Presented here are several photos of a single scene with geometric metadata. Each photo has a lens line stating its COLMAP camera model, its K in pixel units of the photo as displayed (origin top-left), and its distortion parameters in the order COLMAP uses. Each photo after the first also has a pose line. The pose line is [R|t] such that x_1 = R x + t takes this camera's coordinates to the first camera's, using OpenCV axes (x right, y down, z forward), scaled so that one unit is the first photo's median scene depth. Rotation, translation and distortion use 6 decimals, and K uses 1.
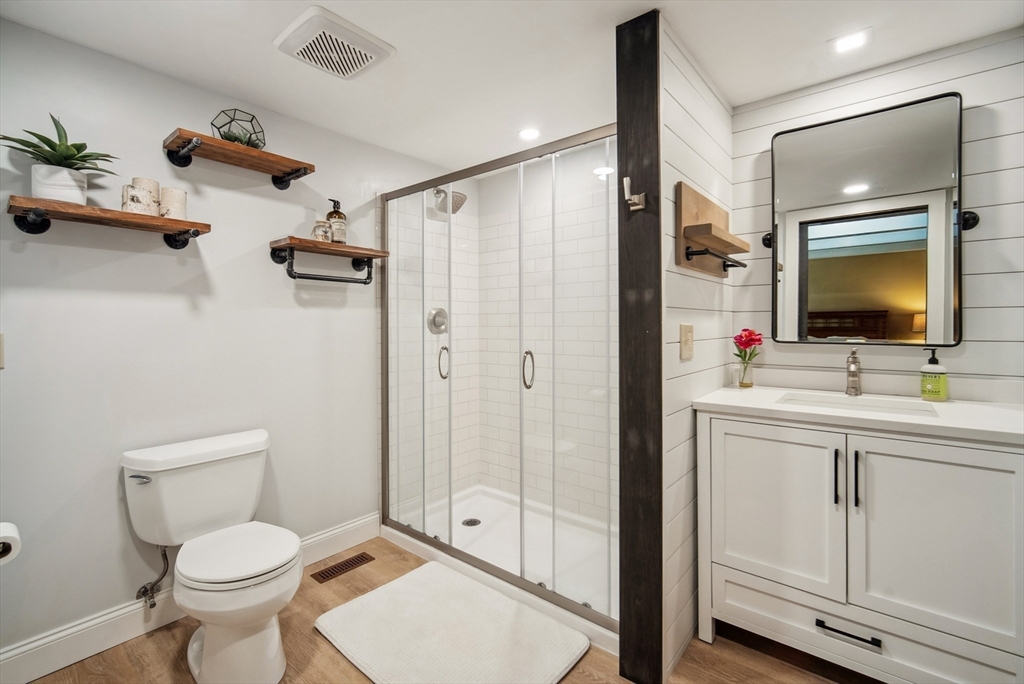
lens RADIAL K [[451.8, 0, 512.2], [0, 451.8, 333.5], [0, 0, 1]] dist [-0.010649, 0.000774]
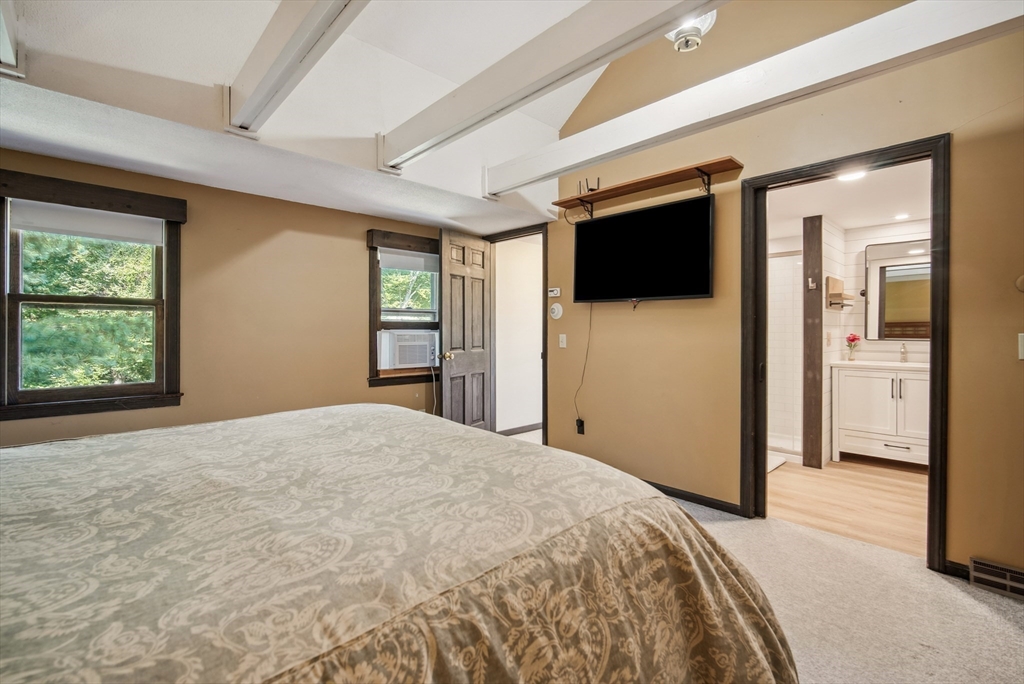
lens RADIAL K [[451.8, 0, 511.1], [0, 451.8, 339.5], [0, 0, 1]] dist [-0.010649, 0.000774]
pose [[0.992499, 0.004726, -0.122164, -0.969345], [-0.004521, 0.999988, 0.001961, 0.023804], [0.122172, -0.001394, 0.992508, -1.545456]]
